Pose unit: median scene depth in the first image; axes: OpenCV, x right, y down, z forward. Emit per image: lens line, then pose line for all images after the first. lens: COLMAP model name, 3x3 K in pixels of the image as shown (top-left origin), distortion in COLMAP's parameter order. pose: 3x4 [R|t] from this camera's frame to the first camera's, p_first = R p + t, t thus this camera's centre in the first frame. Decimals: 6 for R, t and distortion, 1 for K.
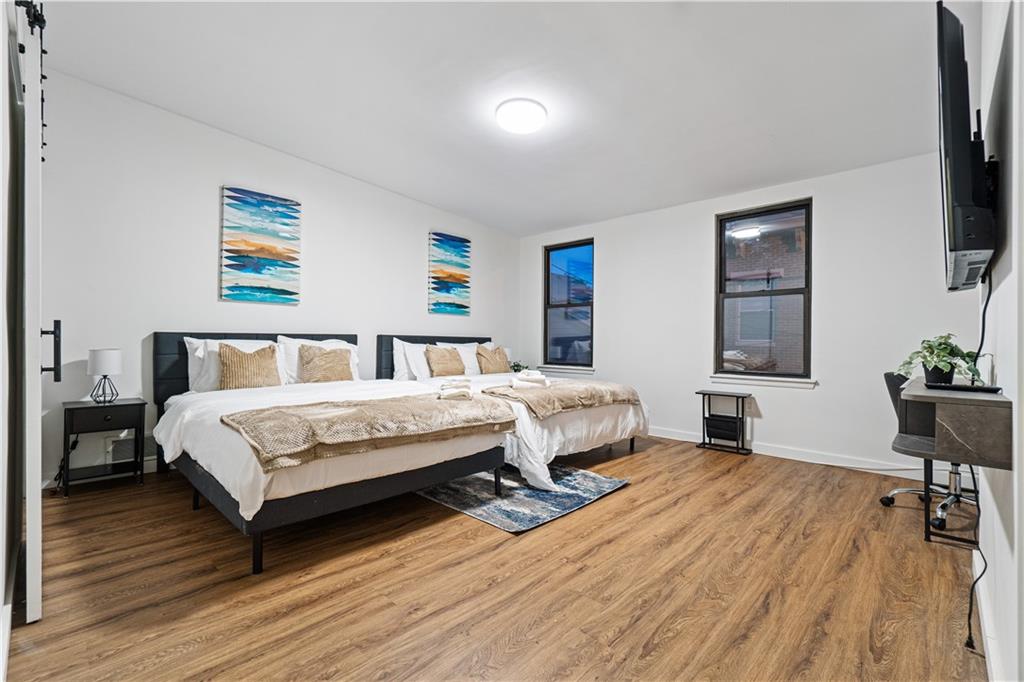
lens RADIAL K [[453.8, 0, 511.9], [0, 453.8, 343.6], [0, 0, 1]] dist [0.003141, -0.000268]
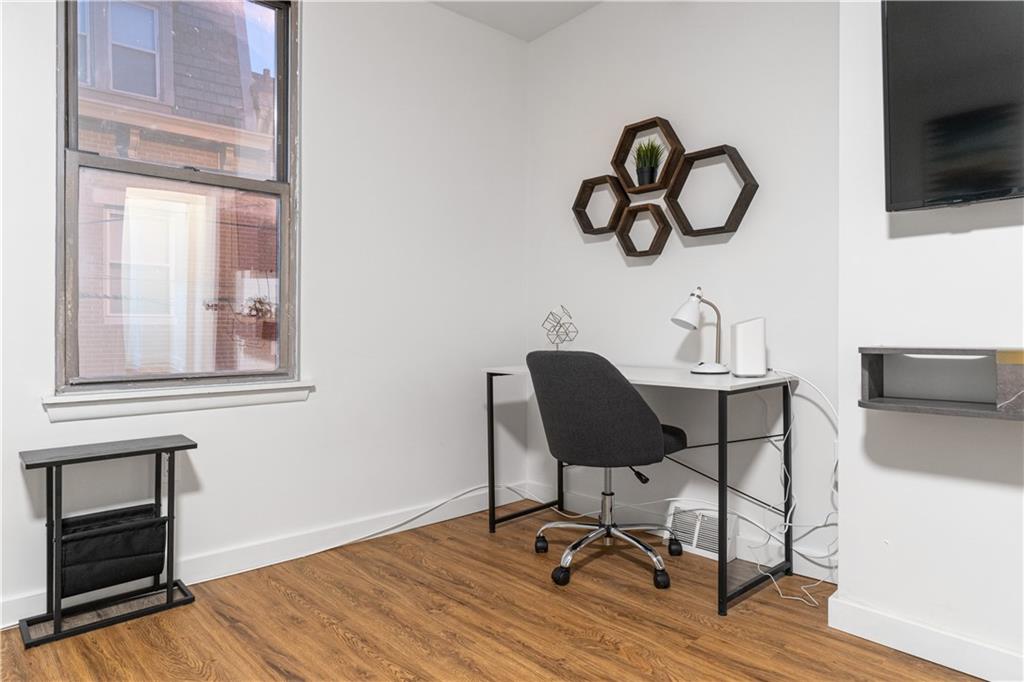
lens RADIAL K [[625.8, 0, 511.9], [0, 625.8, 336.1], [0, 0, 1]] dist [-0.000558, -0.000455]
pose [[0.052478, -0.035143, 0.998004, 0.020123], [-0.007679, 0.999337, 0.035594, 0.006594], [-0.998593, -0.009532, 0.052174, 0.695638]]
